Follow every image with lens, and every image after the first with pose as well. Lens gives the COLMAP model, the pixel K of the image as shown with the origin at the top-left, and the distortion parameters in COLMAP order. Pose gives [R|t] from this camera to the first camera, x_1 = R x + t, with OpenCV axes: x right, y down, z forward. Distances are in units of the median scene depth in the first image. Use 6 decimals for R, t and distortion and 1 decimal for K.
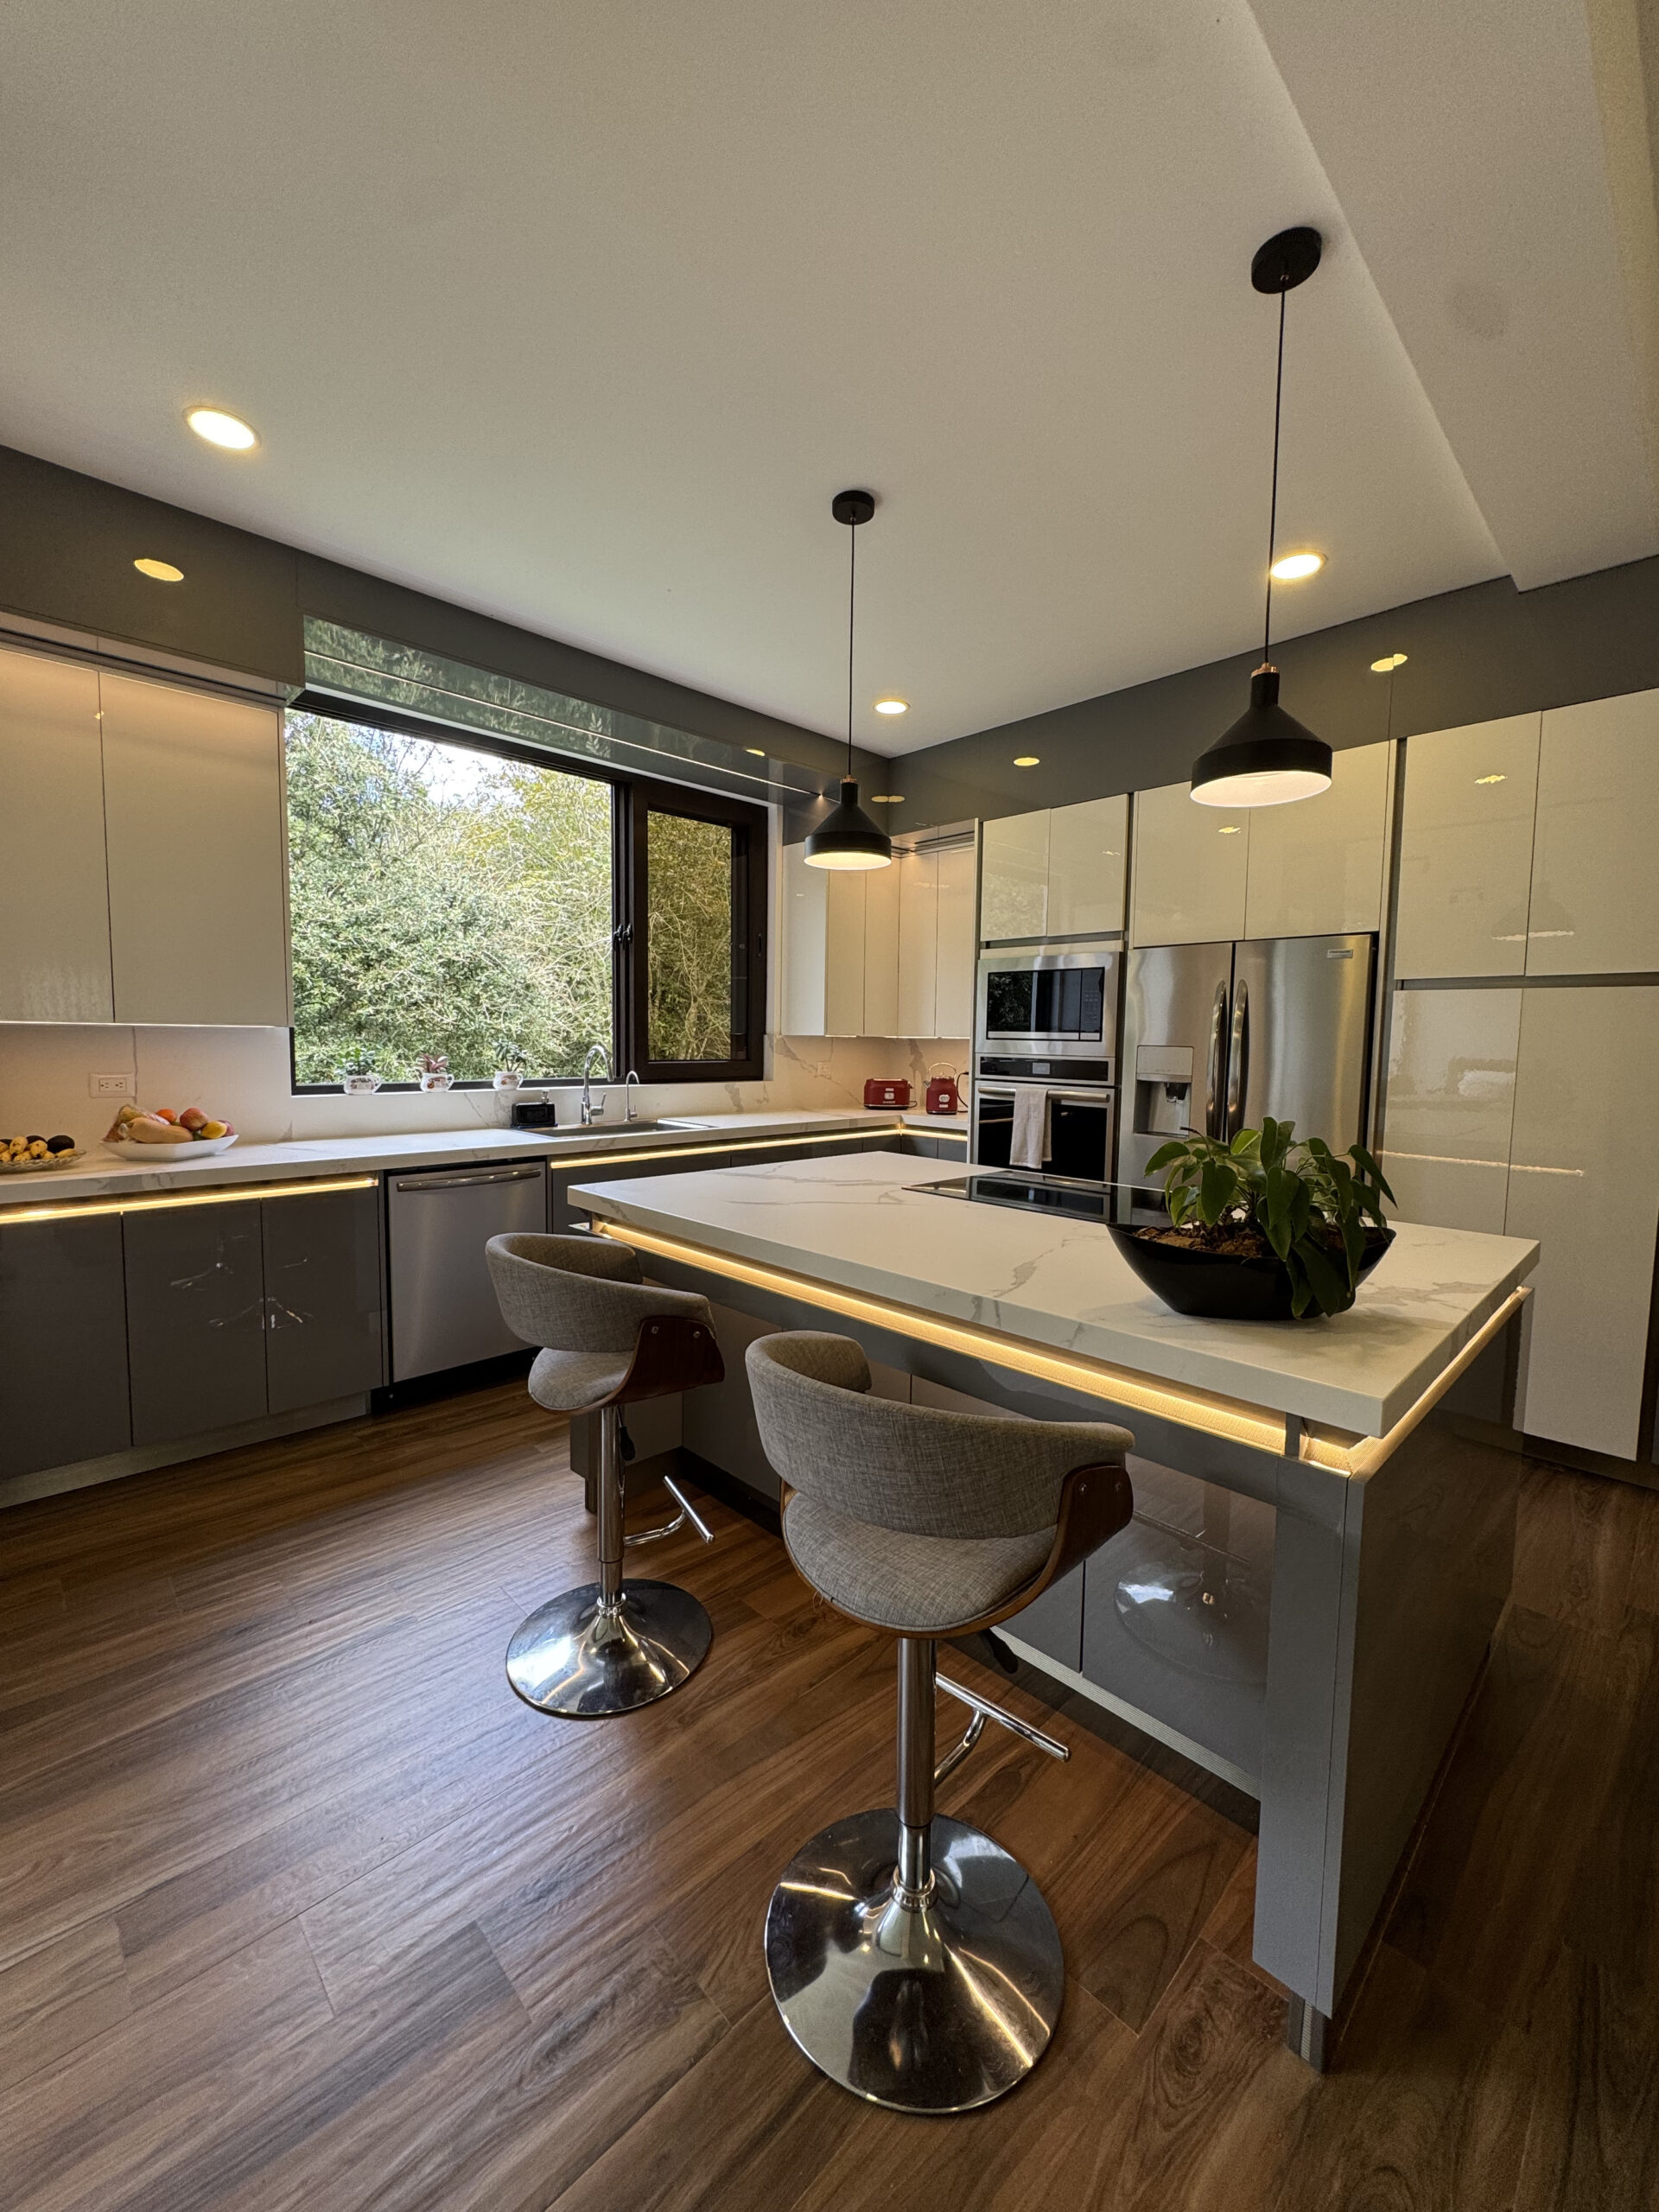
lens RADIAL K [[882.8, 0, 829.5], [0, 882.8, 1106.0], [0, 0, 1]] dist [-0.002619, -0.000208]
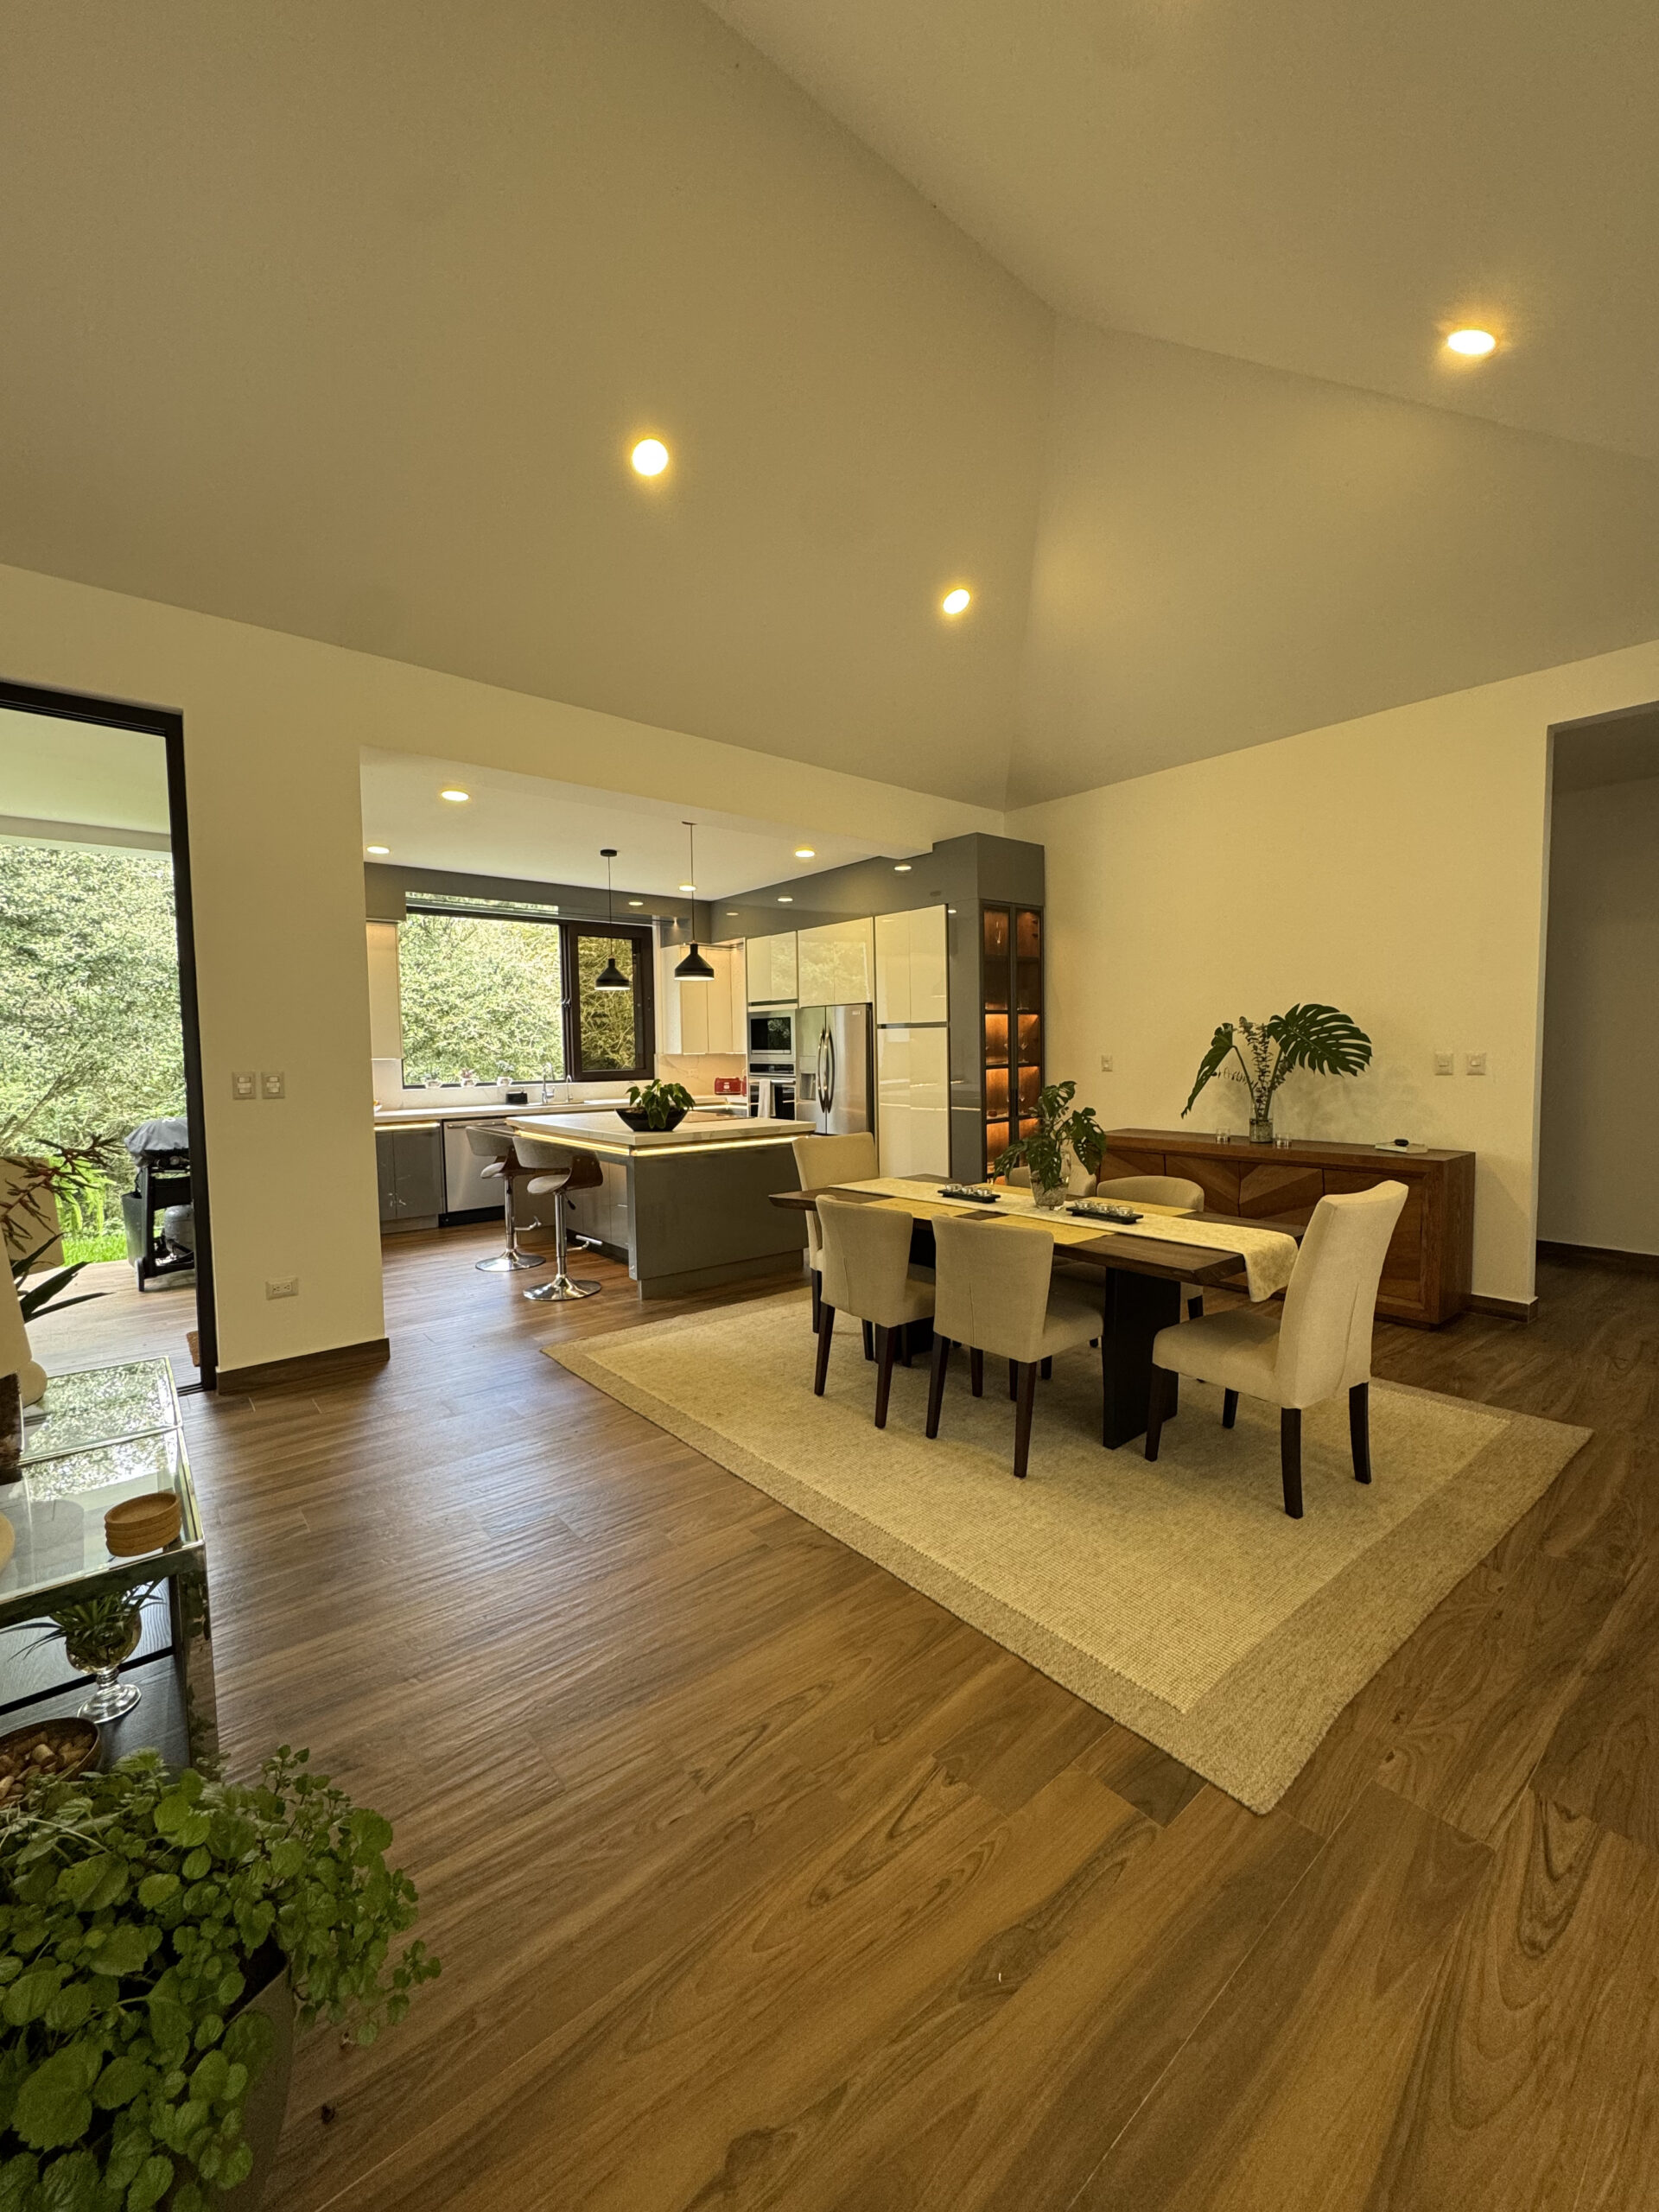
lens RADIAL K [[882.8, 0, 829.5], [0, 882.8, 1106.0], [0, 0, 1]] dist [-0.002619, -0.000208]
pose [[0.996280, -0.023124, -0.083013, 0.491295], [0.022384, 0.999701, -0.009832, 0.056981], [0.083215, 0.007937, 0.996500, -0.858376]]
